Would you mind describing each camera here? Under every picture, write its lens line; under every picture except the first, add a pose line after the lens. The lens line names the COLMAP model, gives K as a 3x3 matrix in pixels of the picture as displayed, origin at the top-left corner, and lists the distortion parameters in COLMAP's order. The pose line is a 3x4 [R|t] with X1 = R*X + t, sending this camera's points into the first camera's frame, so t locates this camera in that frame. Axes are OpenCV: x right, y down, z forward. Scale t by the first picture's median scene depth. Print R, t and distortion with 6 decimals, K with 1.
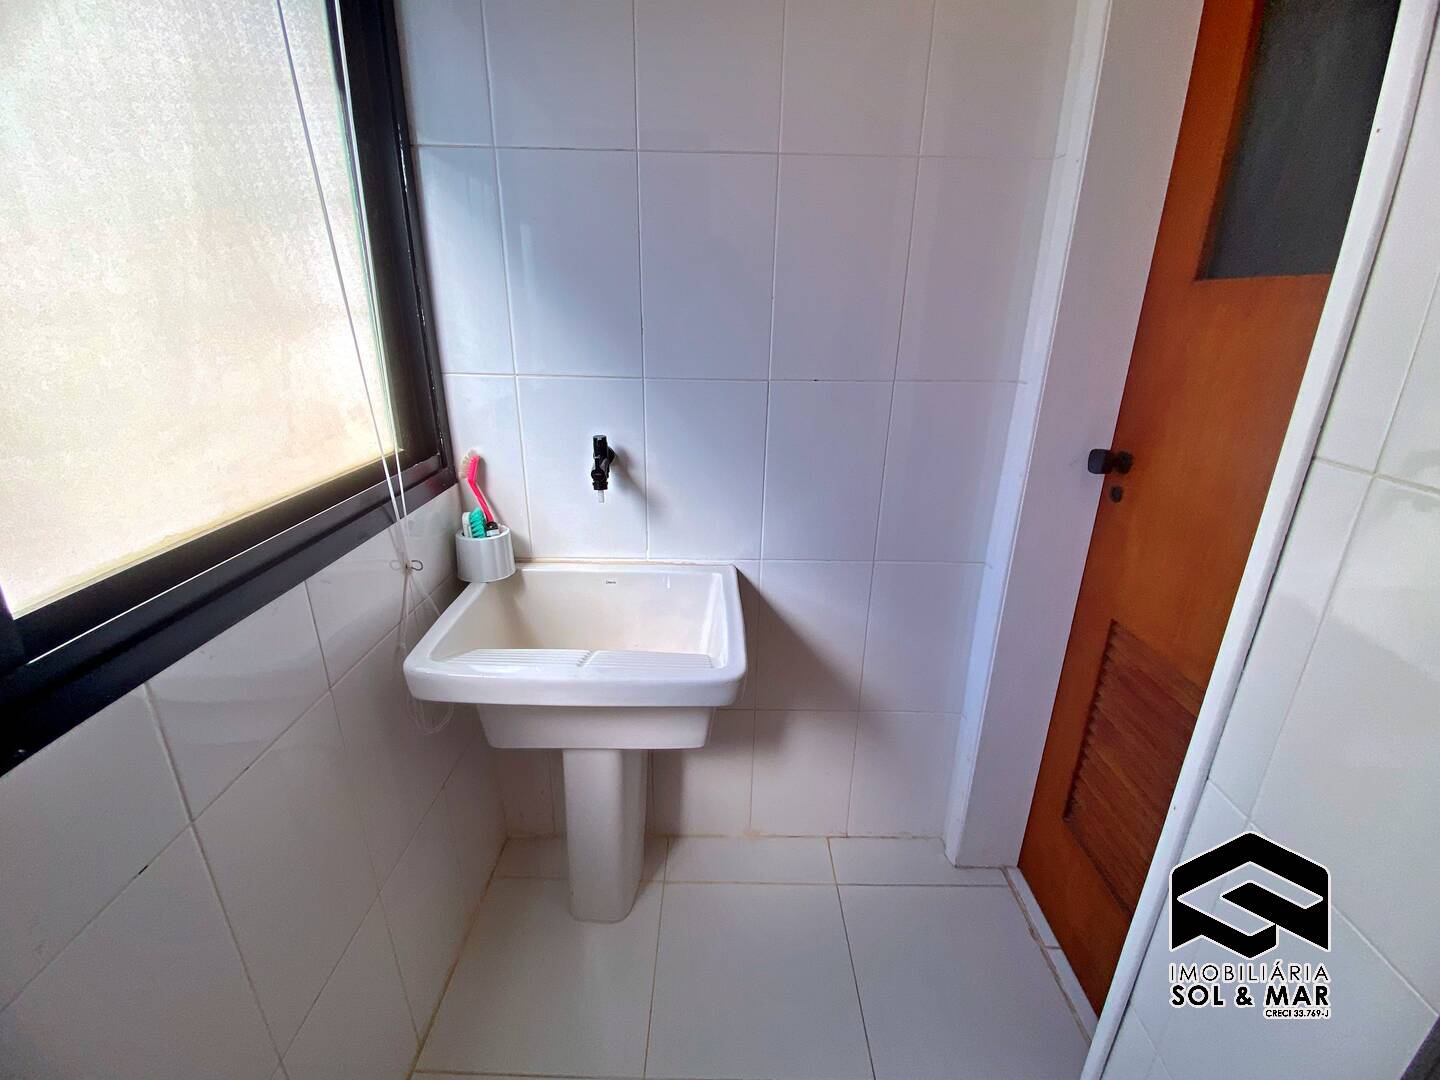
lens RADIAL K [[626.9, 0, 717.6], [0, 626.9, 531.8], [0, 0, 1]] dist [0.040982, -0.033469]
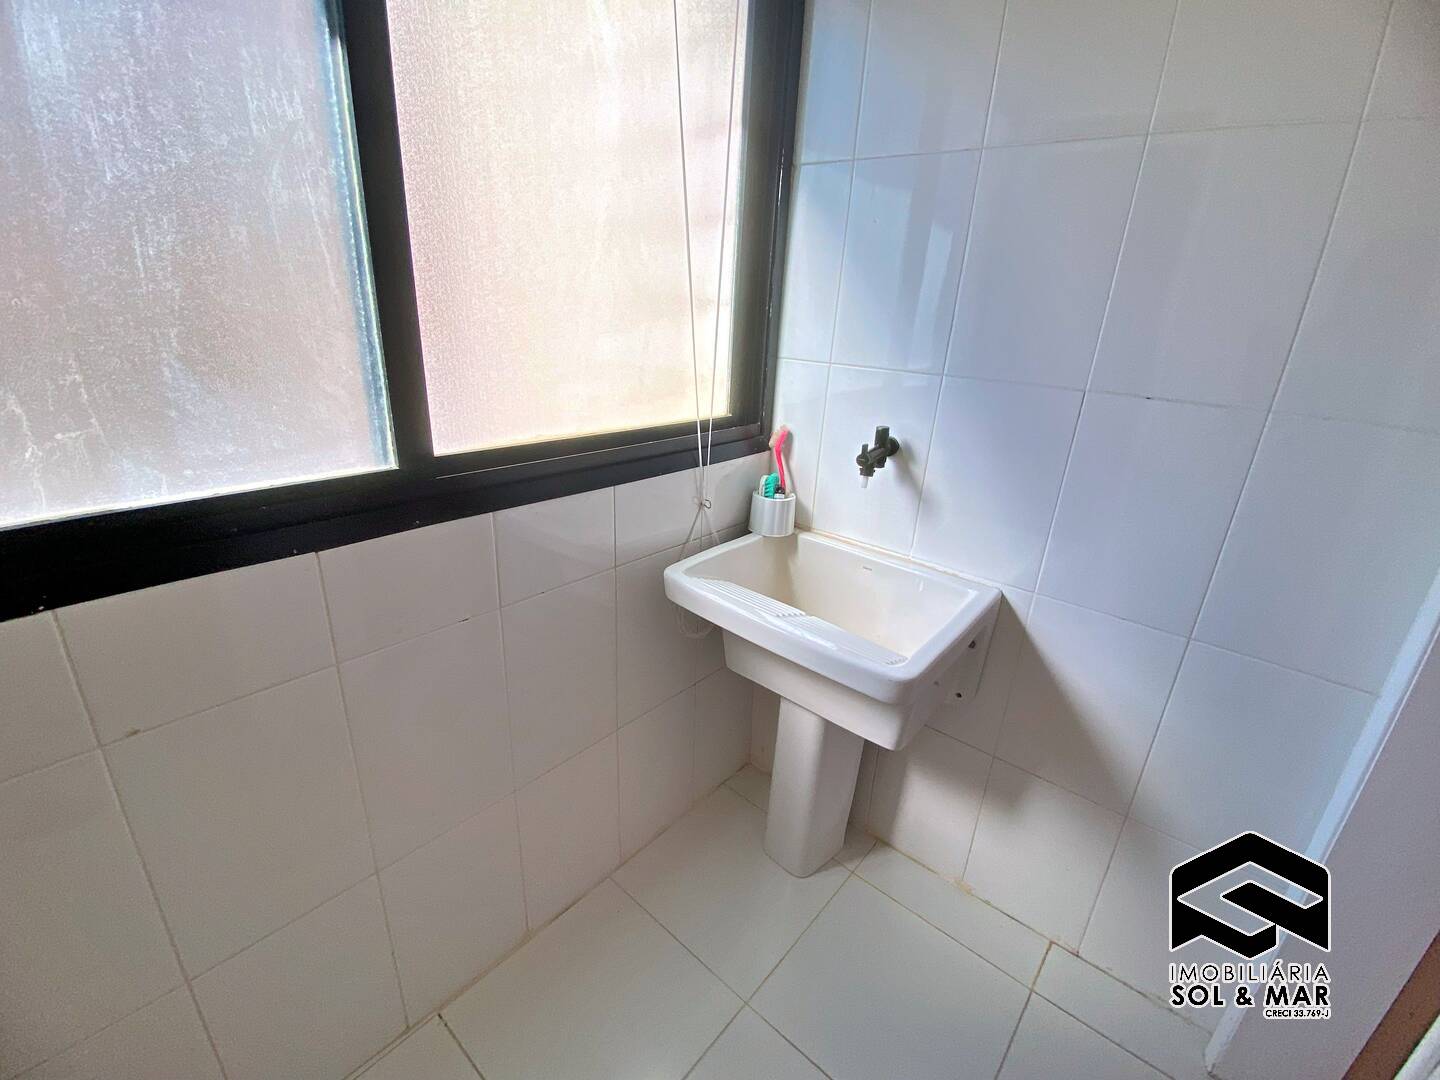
lens RADIAL K [[626.9, 0, 717.6], [0, 626.9, 531.8], [0, 0, 1]] dist [0.040982, -0.033469]
pose [[0.761559, 0.244106, -0.600366, 0.264012], [-0.249375, 0.965404, 0.076200, 0.005029], [0.598197, 0.091686, 0.796087, 0.017904]]
